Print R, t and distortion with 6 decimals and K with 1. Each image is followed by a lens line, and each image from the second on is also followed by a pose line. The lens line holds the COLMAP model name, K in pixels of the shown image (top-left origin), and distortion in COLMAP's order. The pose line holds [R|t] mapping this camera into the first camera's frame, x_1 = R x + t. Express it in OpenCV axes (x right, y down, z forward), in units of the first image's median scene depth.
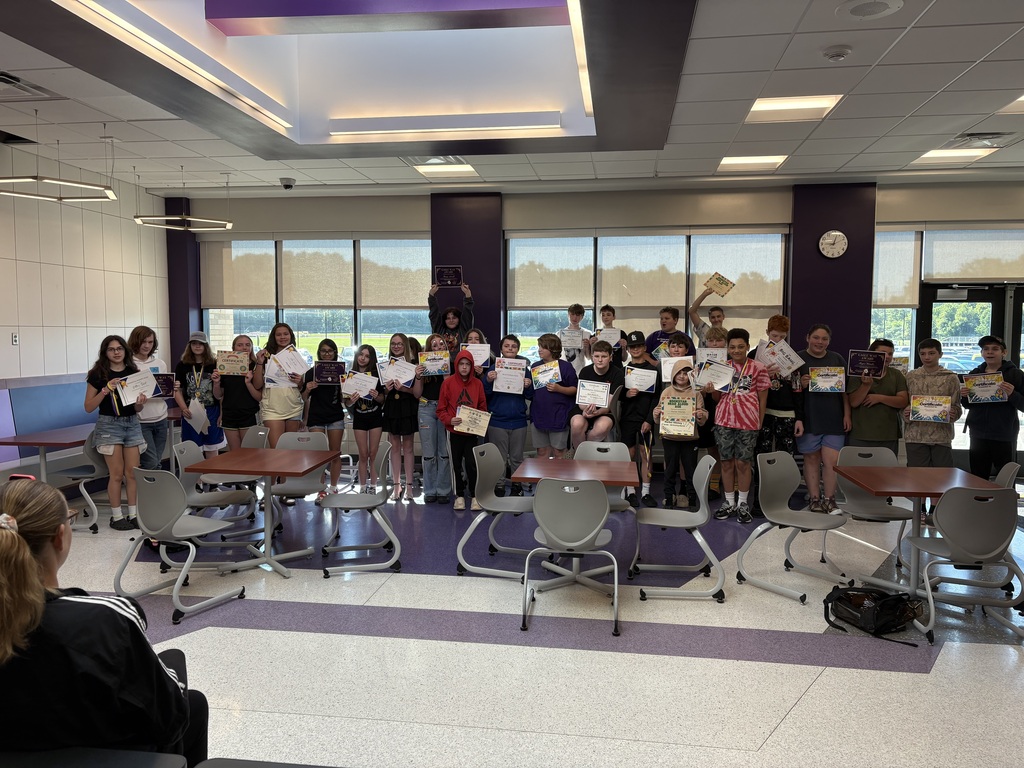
lens RADIAL K [[782.0, 0, 511.2], [0, 782.0, 382.9], [0, 0, 1]] dist [0.035158, -0.023745]
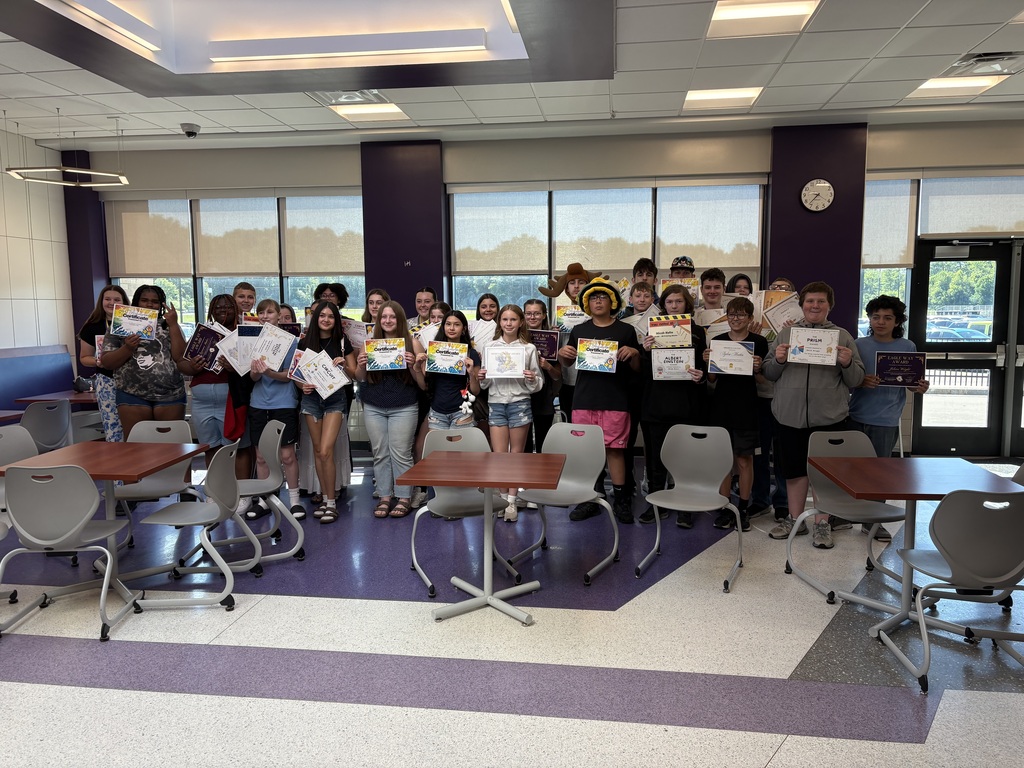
lens RADIAL K [[782.0, 0, 513.1], [0, 782.0, 387.1], [0, 0, 1]] dist [0.035158, -0.023745]
pose [[0.999912, -0.010508, 0.008090, 0.061491], [0.010190, 0.999211, 0.038378, -0.000533], [-0.008487, -0.038293, 0.999231, 0.119840]]
